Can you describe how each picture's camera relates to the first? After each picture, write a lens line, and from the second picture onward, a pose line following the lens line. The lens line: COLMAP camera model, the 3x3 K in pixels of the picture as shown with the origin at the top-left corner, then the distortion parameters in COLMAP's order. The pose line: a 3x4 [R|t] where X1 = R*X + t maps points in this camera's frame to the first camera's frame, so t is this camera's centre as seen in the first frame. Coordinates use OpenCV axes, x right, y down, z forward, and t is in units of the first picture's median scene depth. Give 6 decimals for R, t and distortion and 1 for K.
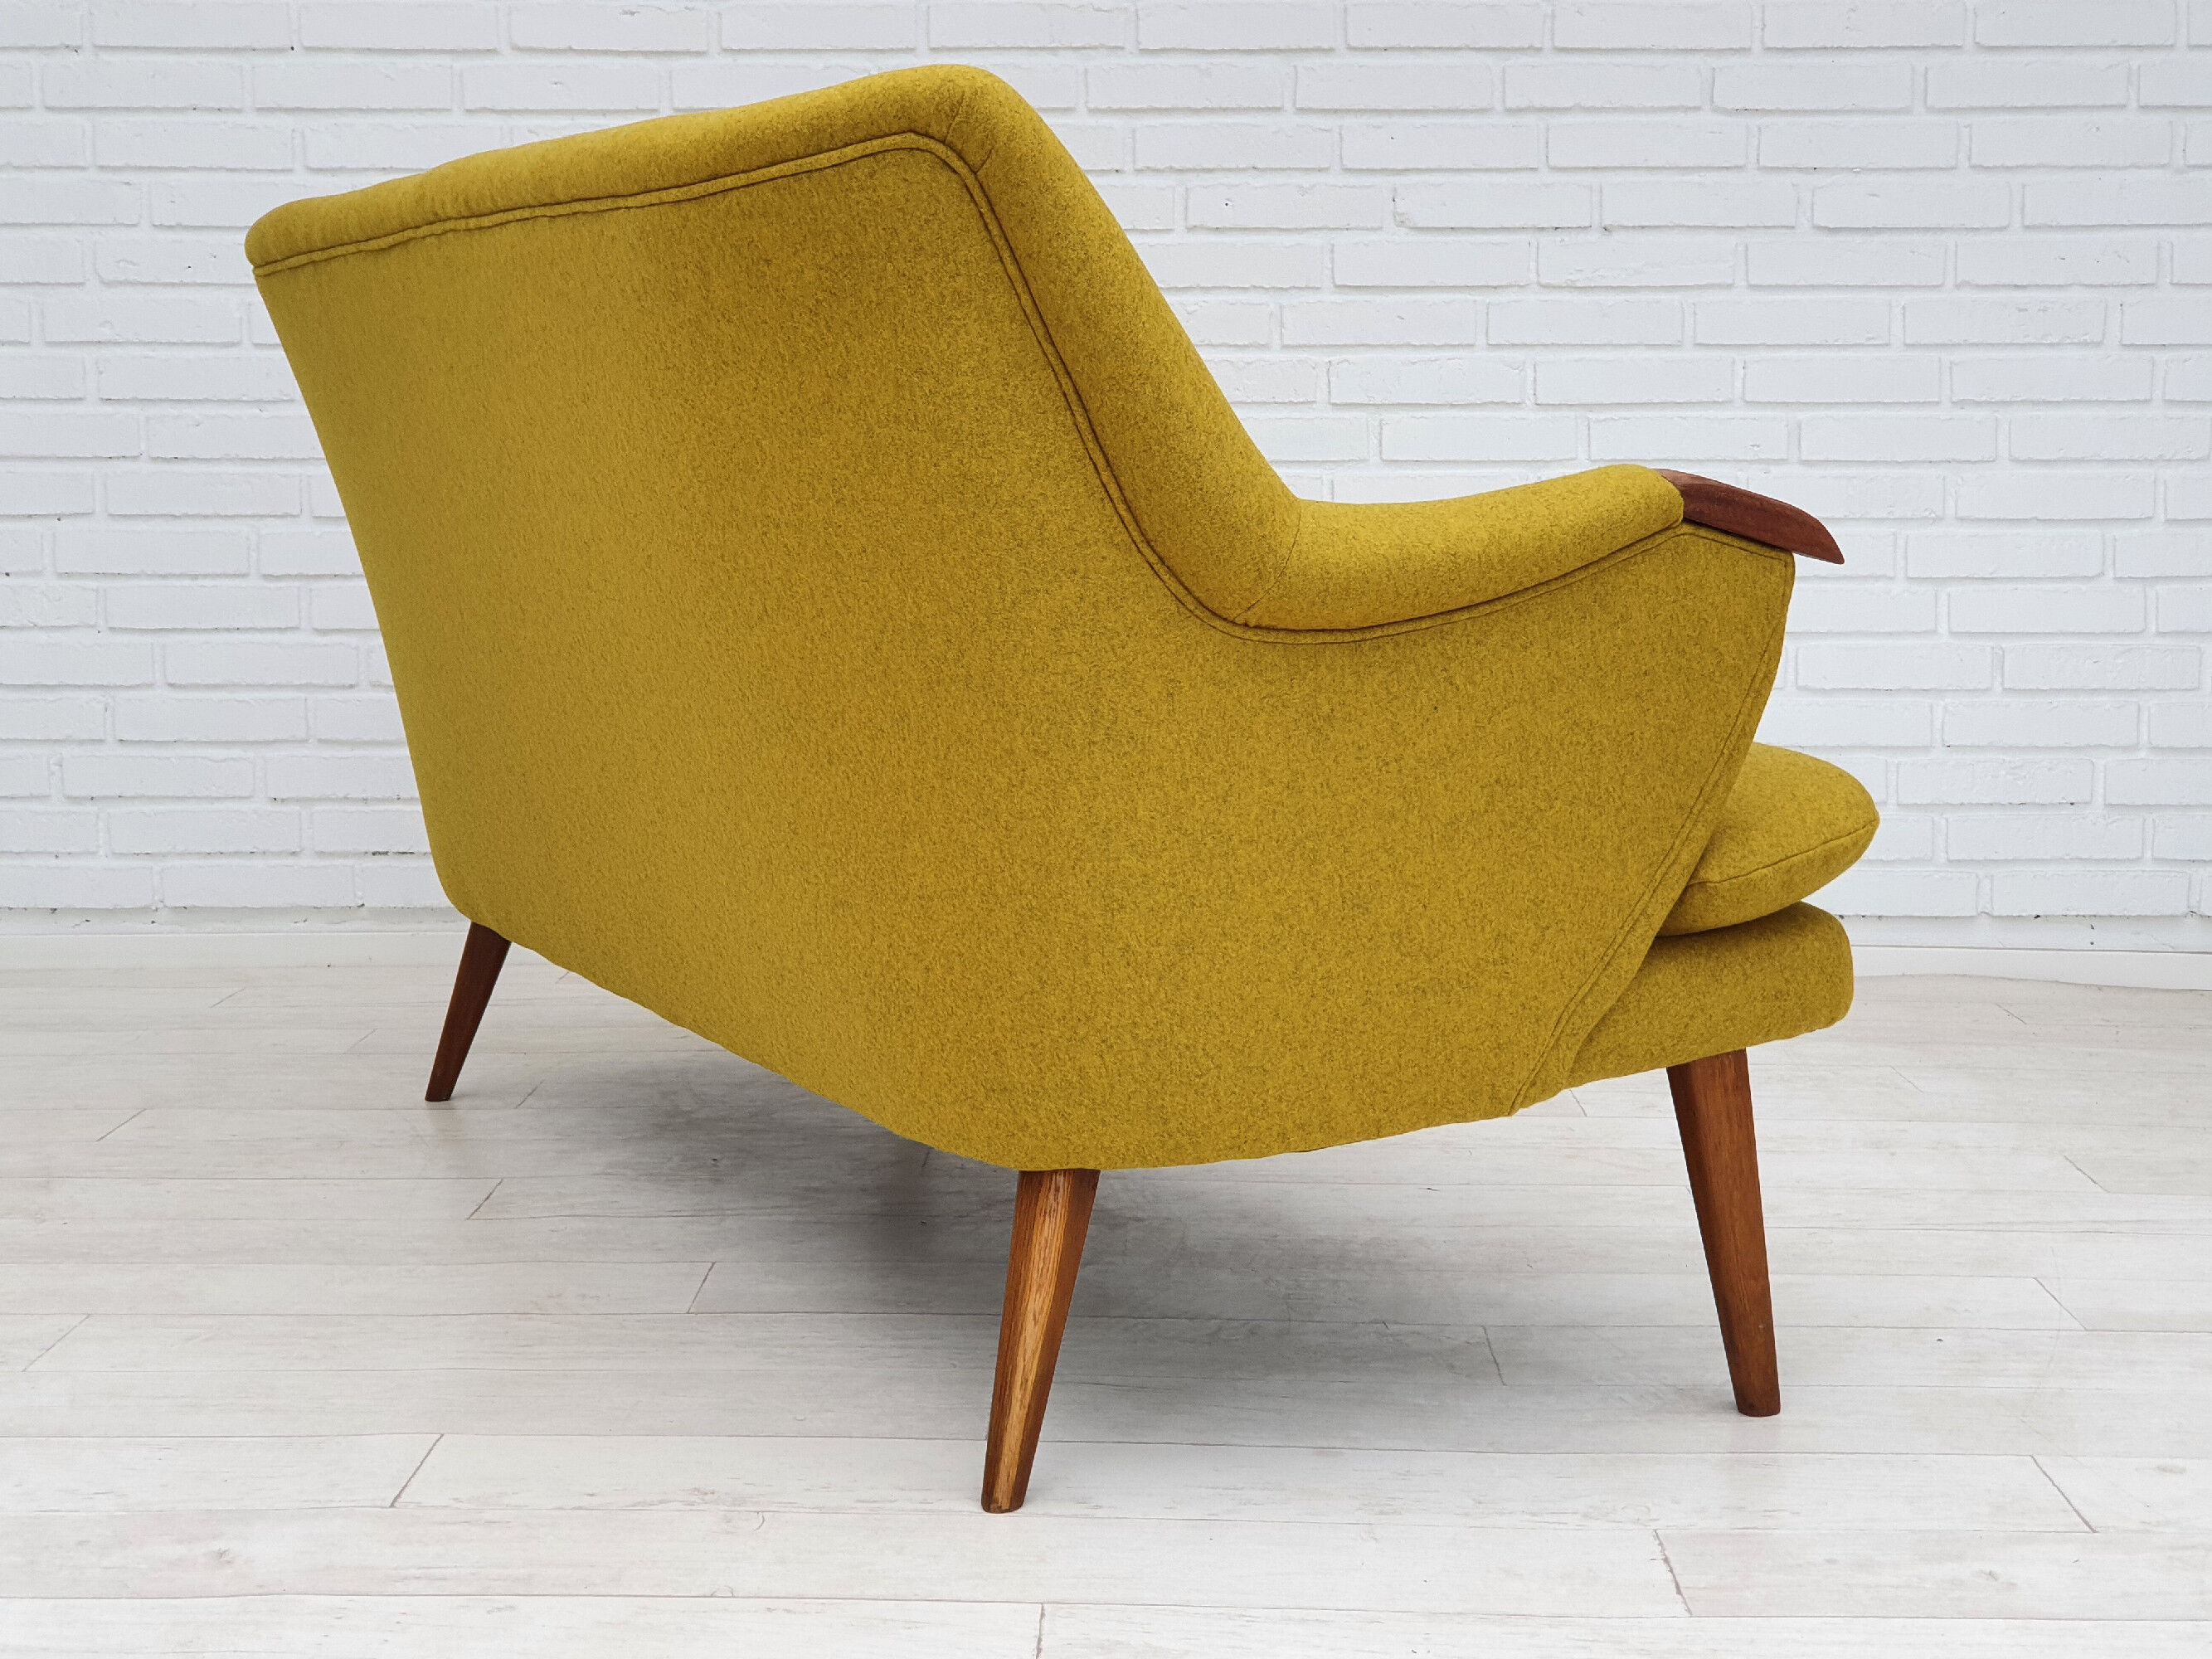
lens RADIAL K [[3363.2, 0, 1106.7], [0, 3363.2, 809.1], [0, 0, 1]] dist [0.062695, 0.000000]
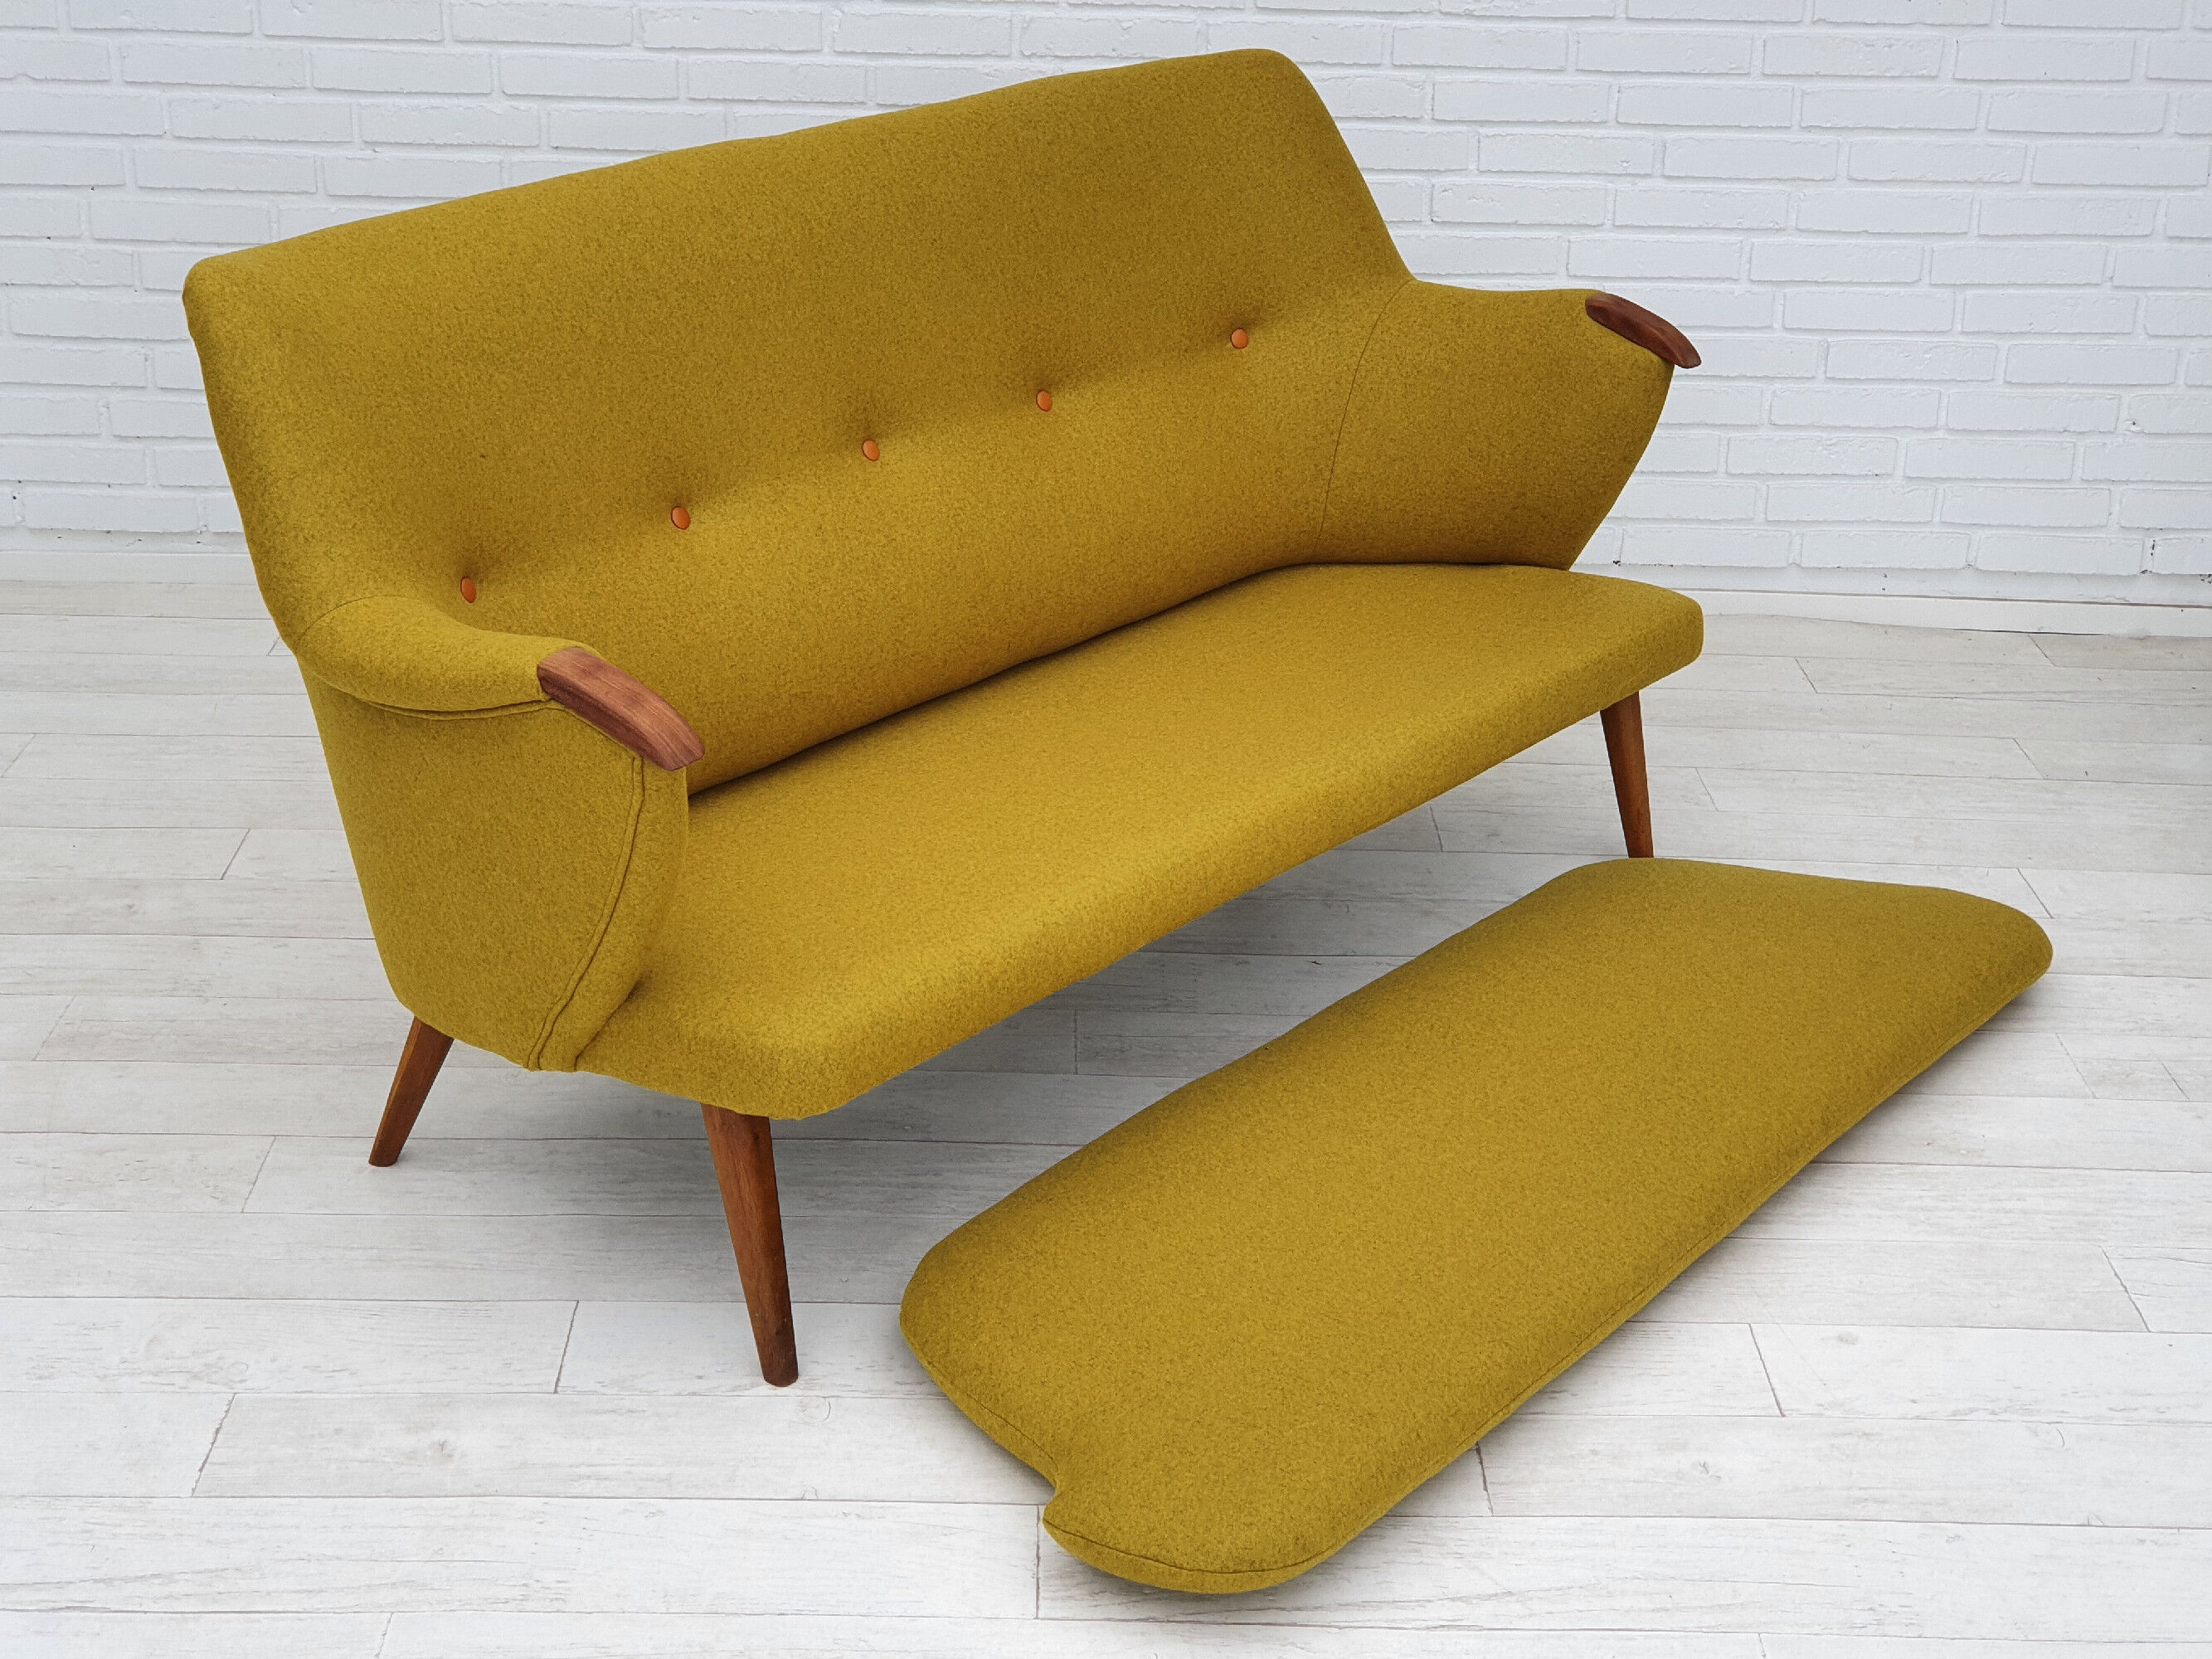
lens RADIAL K [[3363.2, 0, 1118.9], [0, 3363.2, 832.3], [0, 0, 1]] dist [0.062695, 0.000000]
pose [[0.998912, 0.009629, 0.045621, -0.024904], [-0.022196, 0.958666, 0.283668, -0.208728], [-0.041004, -0.284372, 0.957837, -0.131590]]
